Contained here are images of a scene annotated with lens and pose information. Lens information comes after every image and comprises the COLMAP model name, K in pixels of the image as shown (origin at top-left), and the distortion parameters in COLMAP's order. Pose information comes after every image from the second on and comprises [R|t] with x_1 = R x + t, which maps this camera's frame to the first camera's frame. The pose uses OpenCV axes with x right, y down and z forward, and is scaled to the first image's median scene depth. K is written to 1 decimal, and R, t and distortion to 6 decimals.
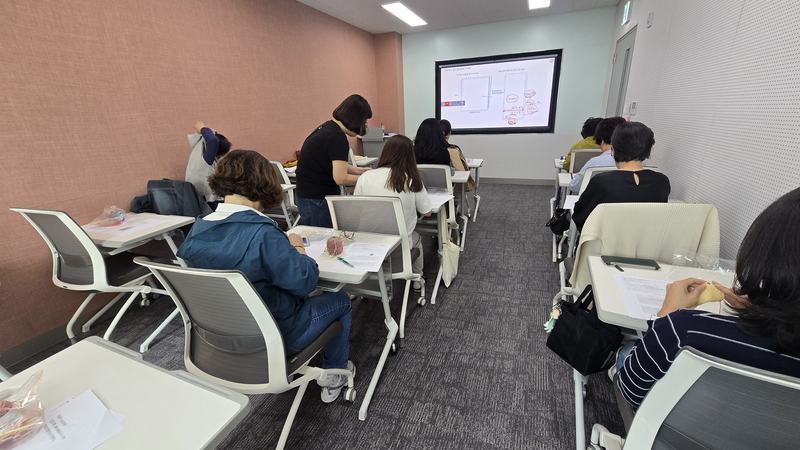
lens RADIAL K [[328.4, 0, 400.0], [0, 328.4, 225.0], [0, 0, 1]] dist [-0.006345, -0.000273]
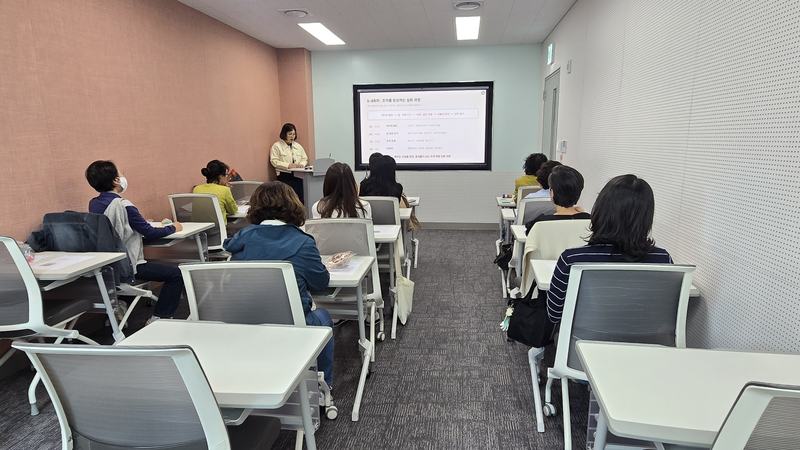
lens RADIAL K [[499.5, 0, 400.0], [0, 499.5, 225.0], [0, 0, 1]] dist [0.006299, 0.001484]
pose [[0.968239, -0.008933, 0.249868, -0.219687], [0.049872, 0.986179, -0.157996, 0.133347], [-0.245003, 0.165440, 0.955303, -0.412818]]
